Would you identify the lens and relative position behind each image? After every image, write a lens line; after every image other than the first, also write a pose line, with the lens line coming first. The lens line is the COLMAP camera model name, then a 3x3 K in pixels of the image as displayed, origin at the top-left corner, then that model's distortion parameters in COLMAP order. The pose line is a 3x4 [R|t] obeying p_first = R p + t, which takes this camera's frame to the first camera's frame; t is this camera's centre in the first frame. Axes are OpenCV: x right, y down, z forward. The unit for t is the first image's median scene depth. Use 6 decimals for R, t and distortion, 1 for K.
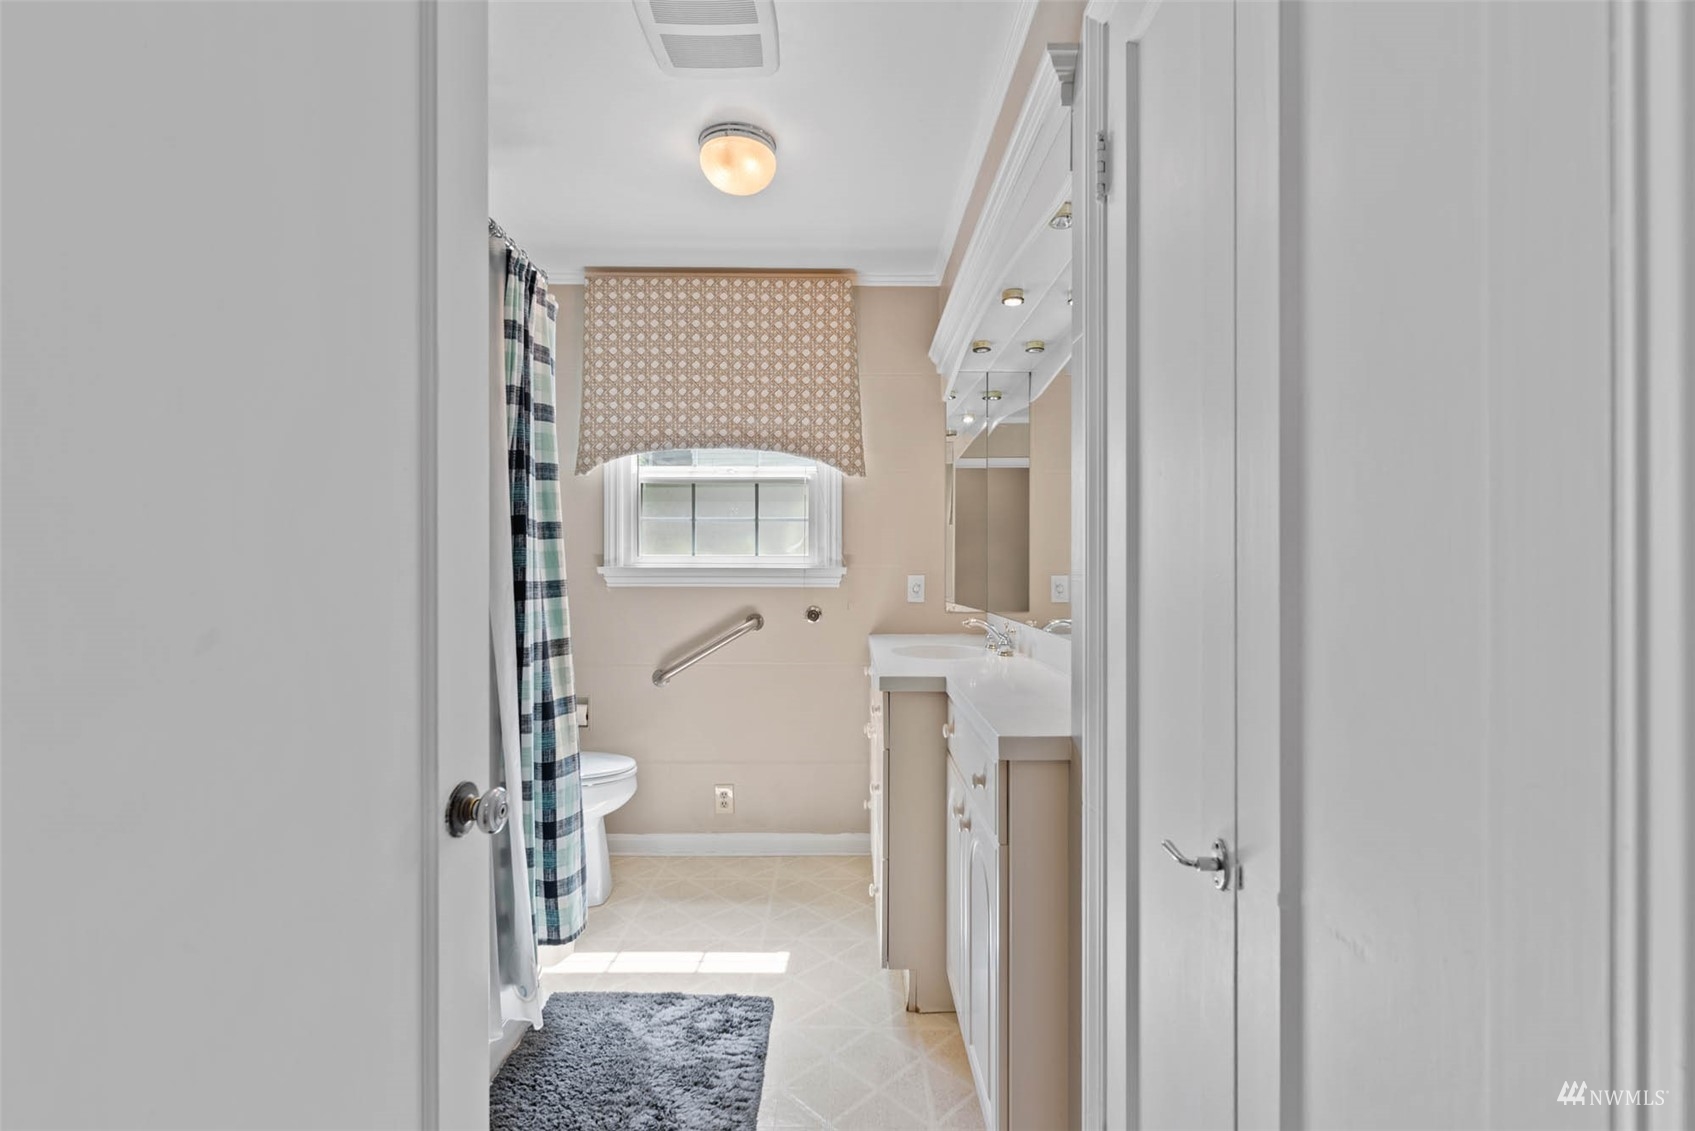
lens RADIAL K [[735.4, 0, 845.4], [0, 735.4, 566.3], [0, 0, 1]] dist [0.002086, -0.000602]
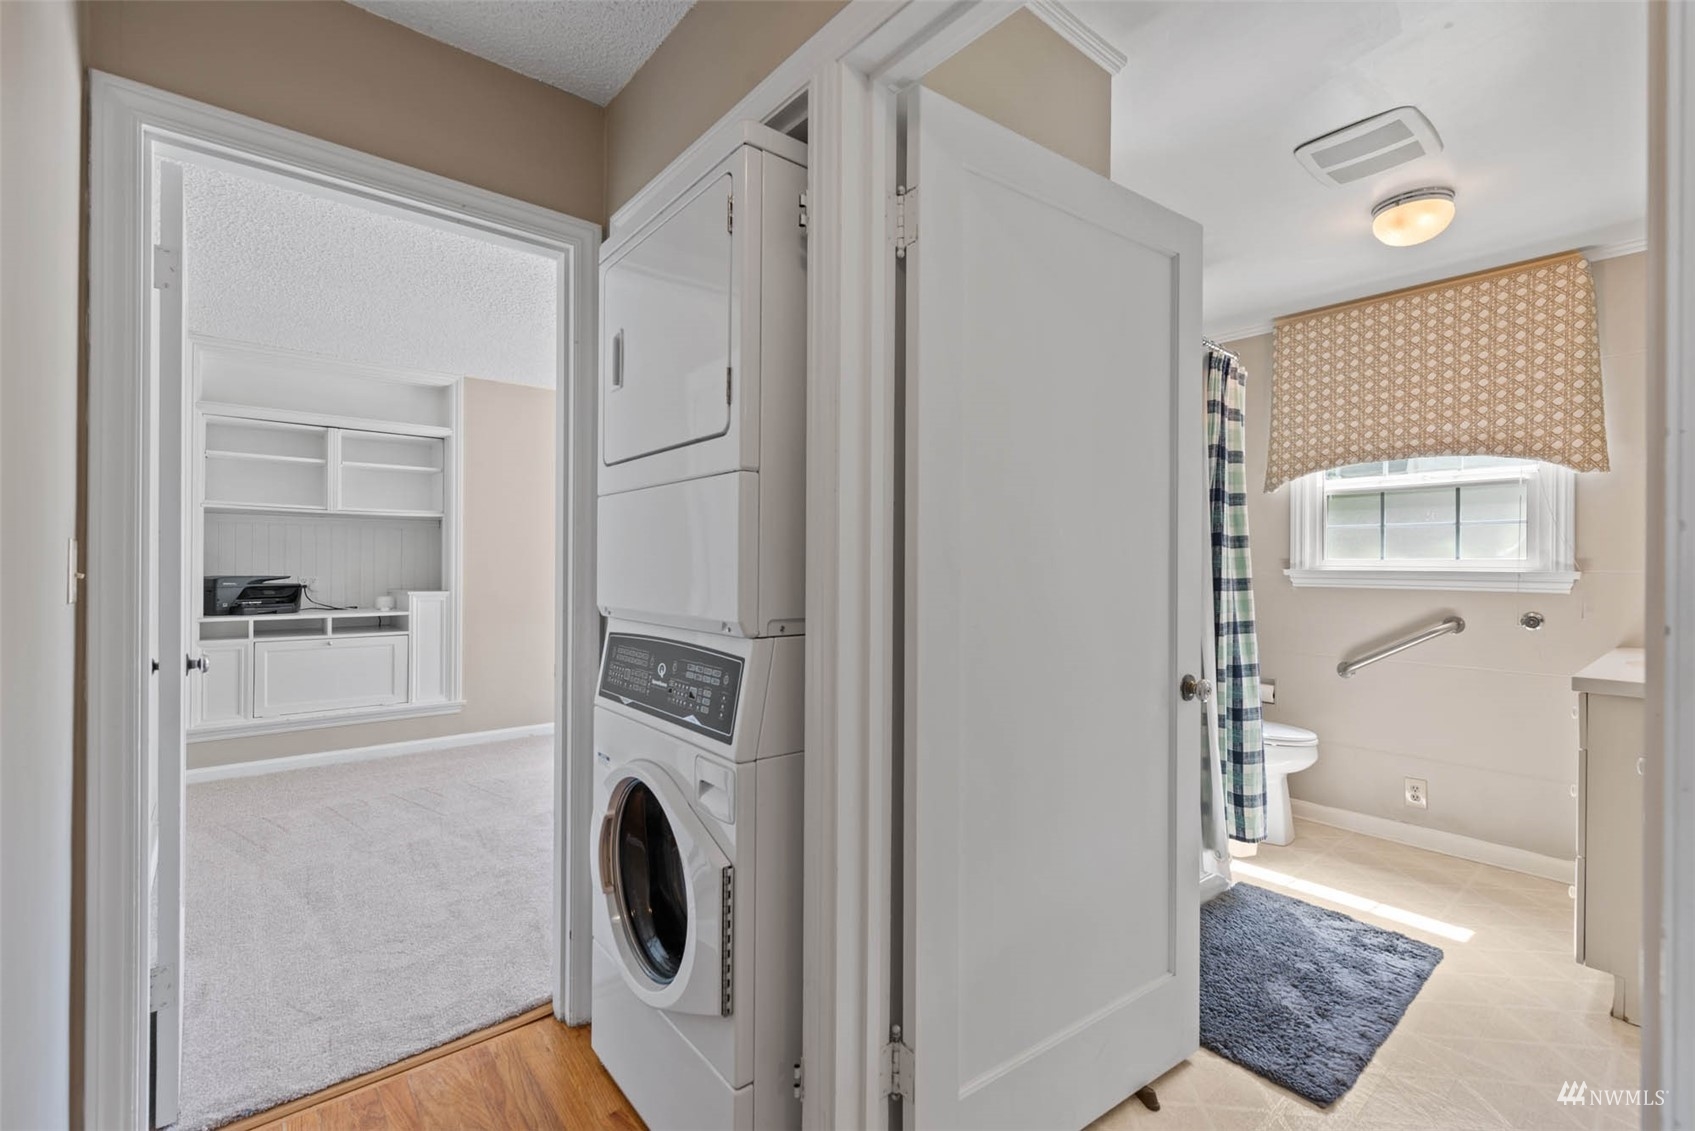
lens RADIAL K [[735.4, 0, 851.9], [0, 735.4, 562.3], [0, 0, 1]] dist [0.002086, -0.000602]
pose [[0.640627, 0.001392, -0.767851, 0.129508], [-0.007838, 0.999958, -0.004727, 0.000928], [0.767812, 0.009046, 0.640611, -0.297382]]
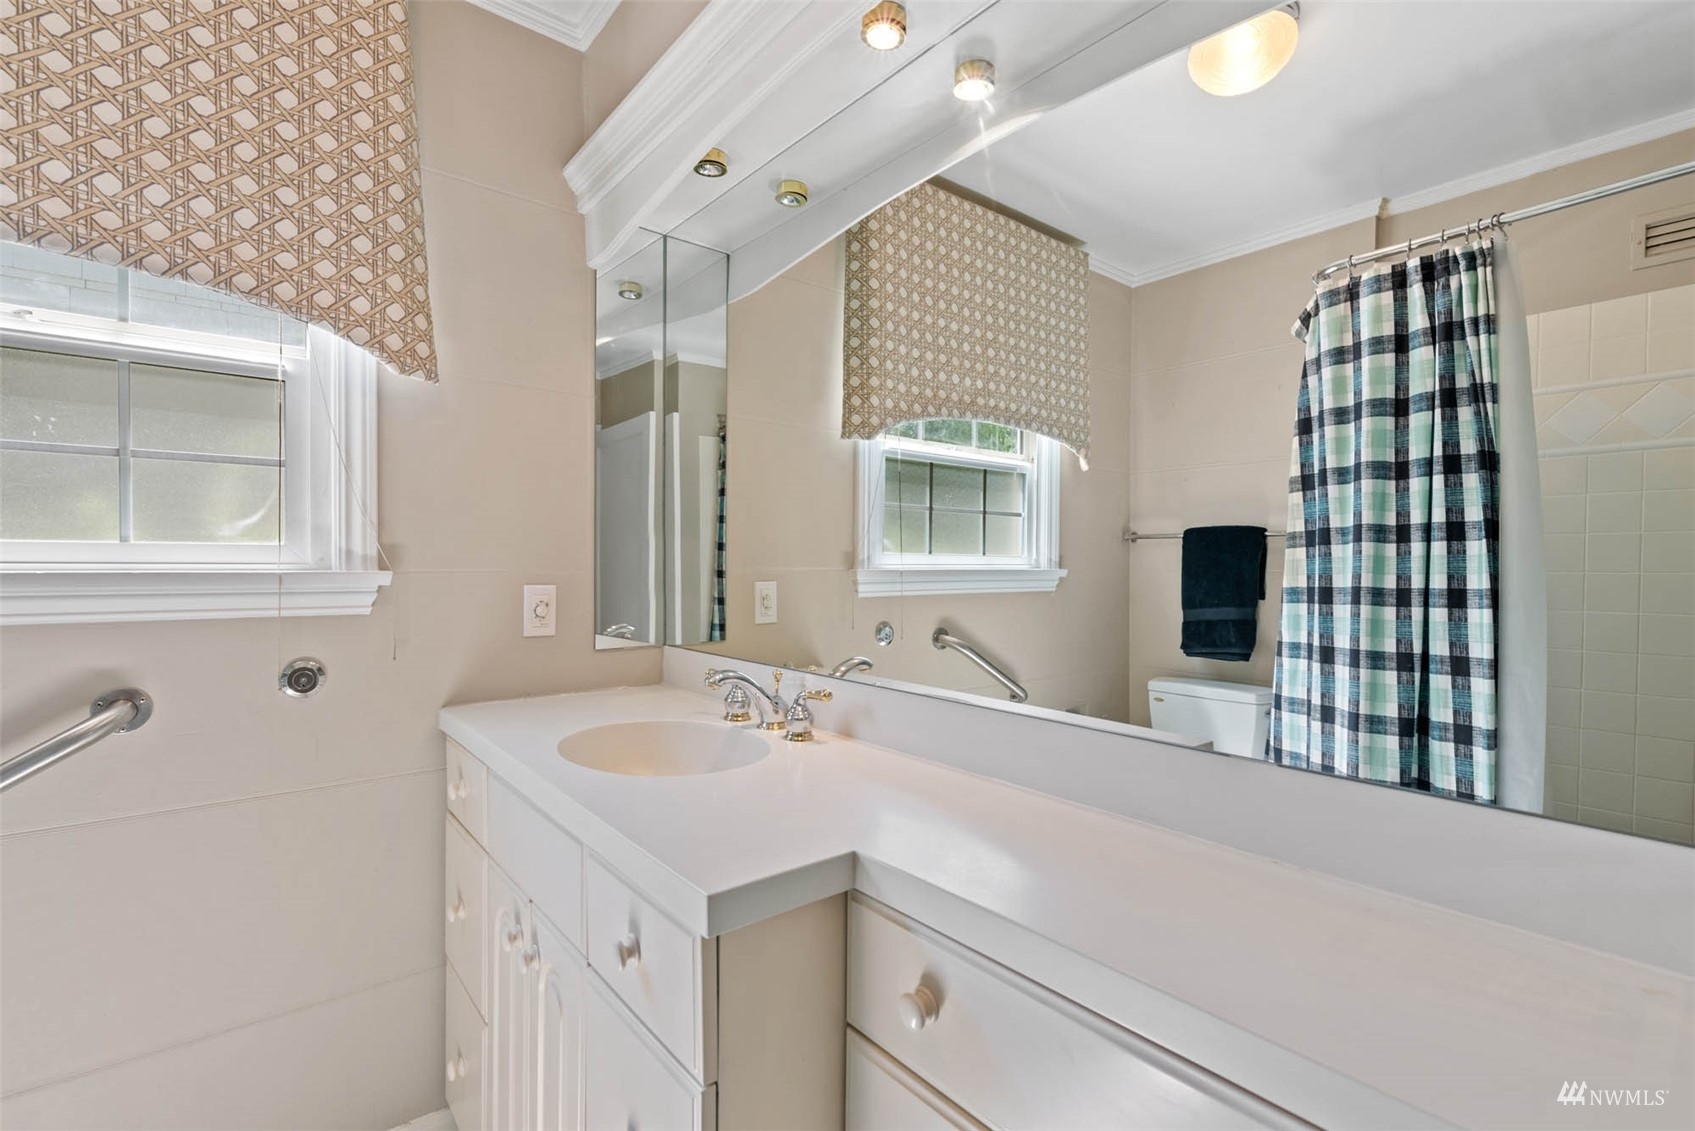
lens RADIAL K [[776.7, 0, 848.4], [0, 776.7, 571.0], [0, 0, 1]] dist [0.004232, 0.000735]
pose [[0.773644, -0.004001, 0.633607, -0.090273], [-0.003862, 0.999932, 0.011029, -0.005220], [-0.633608, -0.010979, 0.773576, 0.449169]]
